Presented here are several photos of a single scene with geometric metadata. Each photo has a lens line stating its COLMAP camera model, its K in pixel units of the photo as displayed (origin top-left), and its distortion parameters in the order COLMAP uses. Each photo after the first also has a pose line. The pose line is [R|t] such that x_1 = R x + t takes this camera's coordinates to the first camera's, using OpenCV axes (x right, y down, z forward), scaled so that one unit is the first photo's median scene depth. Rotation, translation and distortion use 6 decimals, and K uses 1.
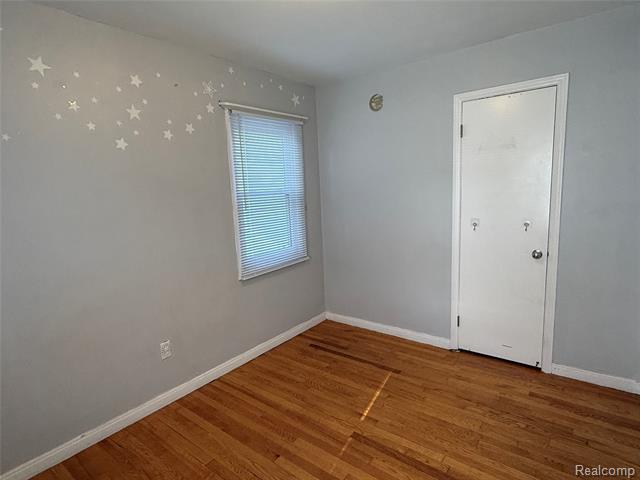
lens RADIAL K [[357.8, 0, 320.0], [0, 357.8, 240.0], [0, 0, 1]] dist [-0.001115, -0.000085]
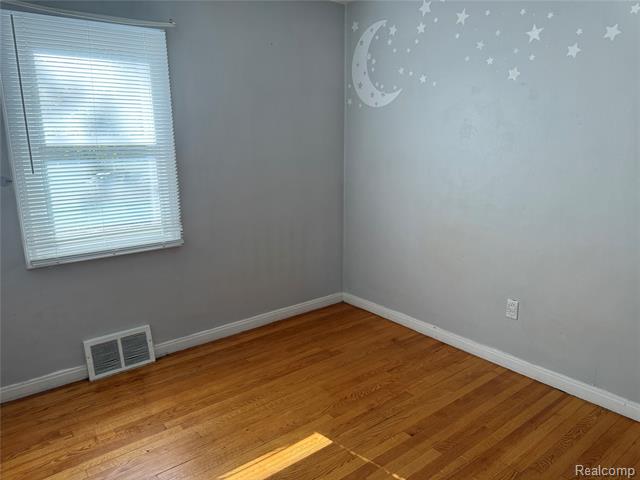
lens RADIAL K [[452.3, 0, 320.0], [0, 452.3, 240.0], [0, 0, 1]] dist [0.006836, -0.001545]
pose [[-0.239892, 0.250451, -0.937937, 0.753202], [-0.131014, 0.948958, 0.286903, -0.124768], [0.961918, 0.191709, -0.194835, 0.790328]]
